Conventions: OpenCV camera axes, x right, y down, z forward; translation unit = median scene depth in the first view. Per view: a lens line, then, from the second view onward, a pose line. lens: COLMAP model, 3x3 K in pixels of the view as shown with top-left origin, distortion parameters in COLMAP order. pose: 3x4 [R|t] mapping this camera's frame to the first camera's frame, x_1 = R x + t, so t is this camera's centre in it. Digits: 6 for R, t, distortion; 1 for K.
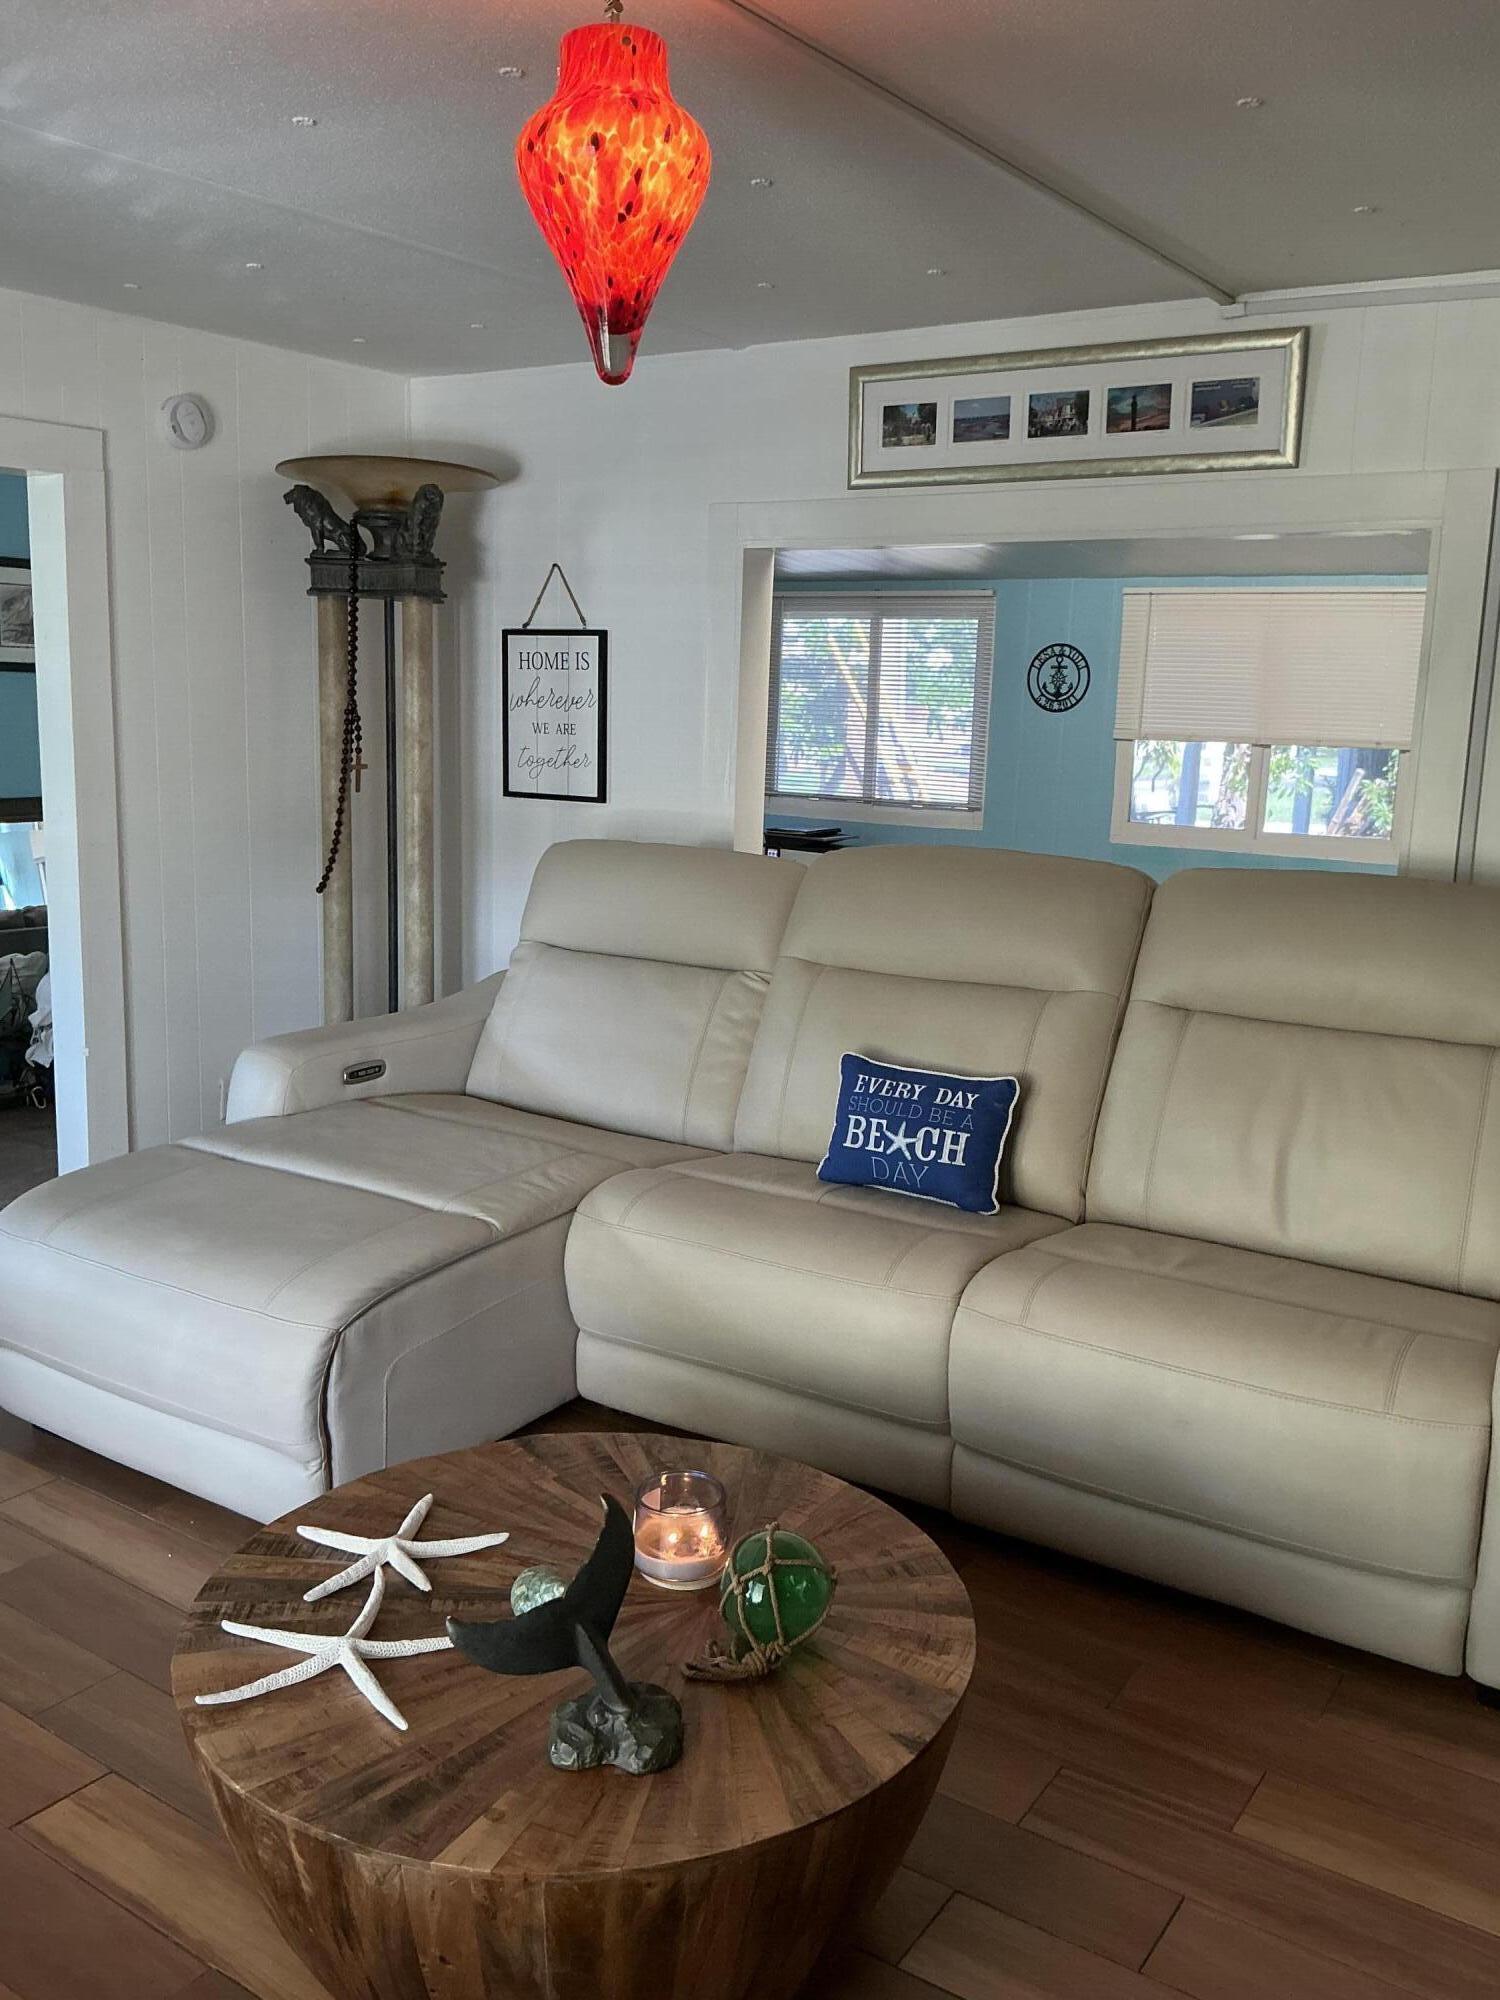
lens RADIAL K [[1675.7, 0, 739.4], [0, 1675.7, 987.9], [0, 0, 1]] dist [0.163026, -0.342978]
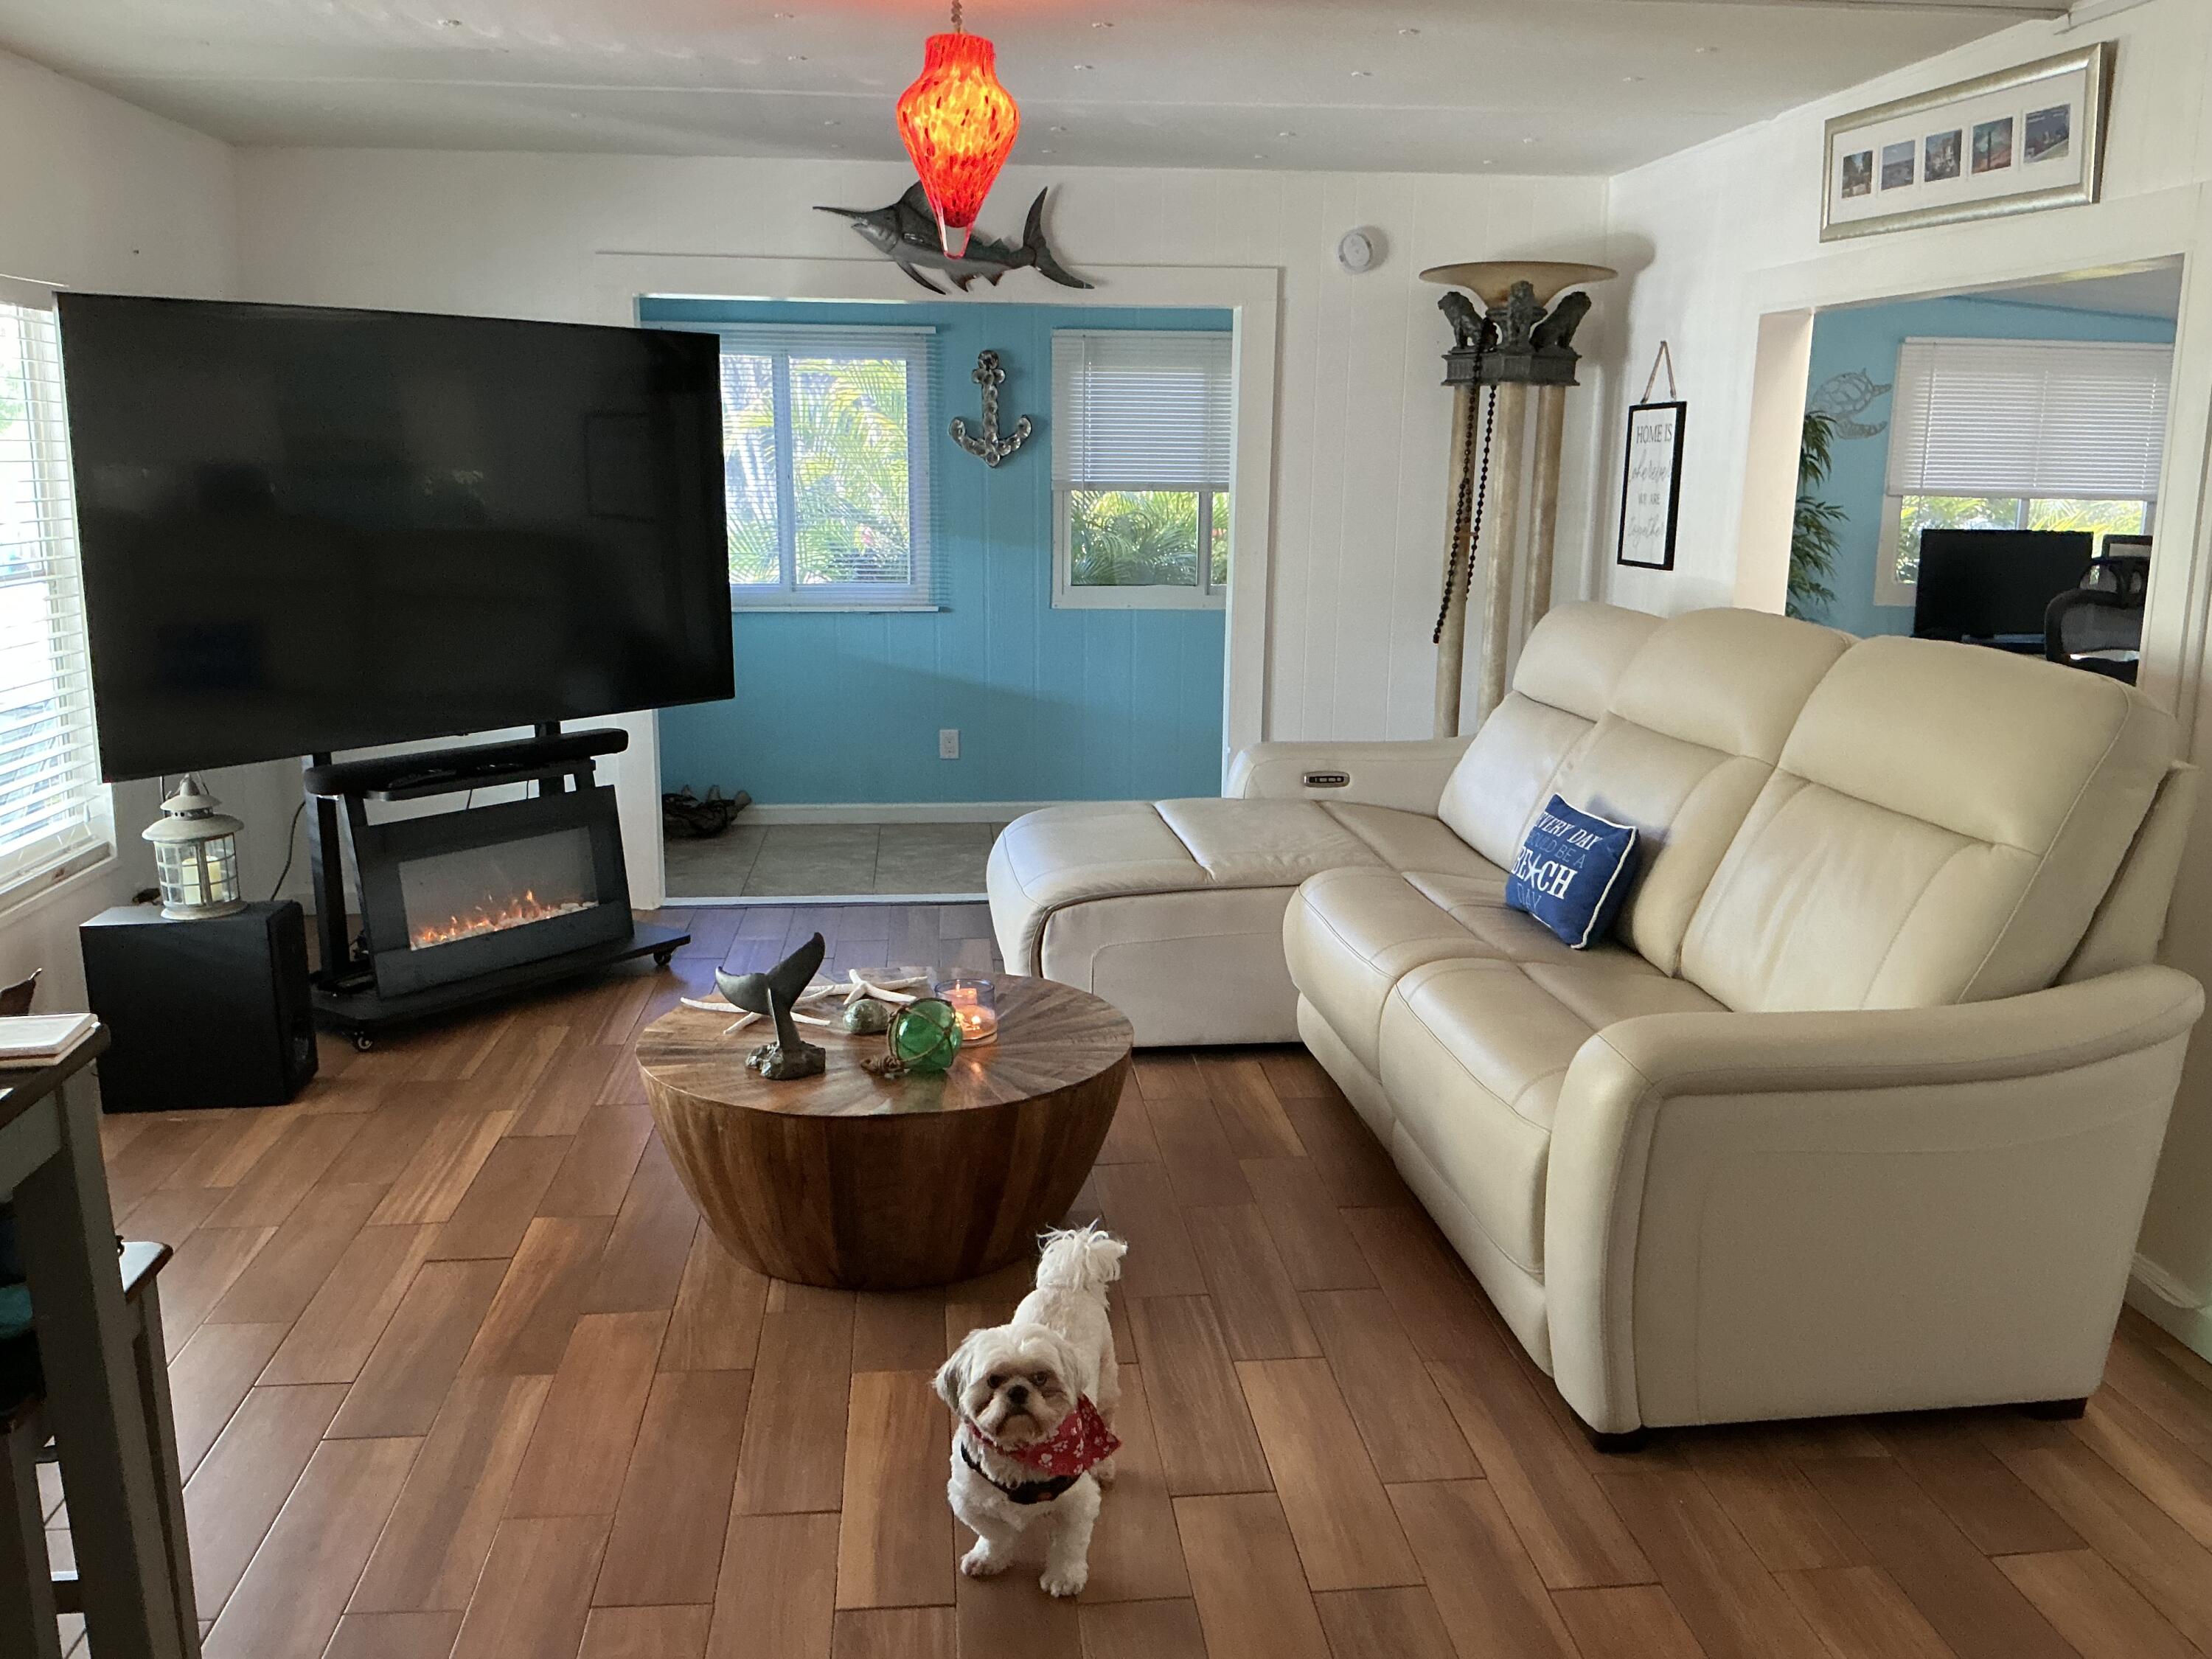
lens RADIAL K [[1853.3, 0, 1106.0], [0, 1853.3, 829.5], [0, 0, 1]] dist [0.163026, -0.342978]
pose [[0.637362, 0.133114, -0.758979, 0.718346], [-0.127978, 0.989573, 0.066085, 0.017470], [0.759862, 0.055013, 0.647752, 0.006711]]
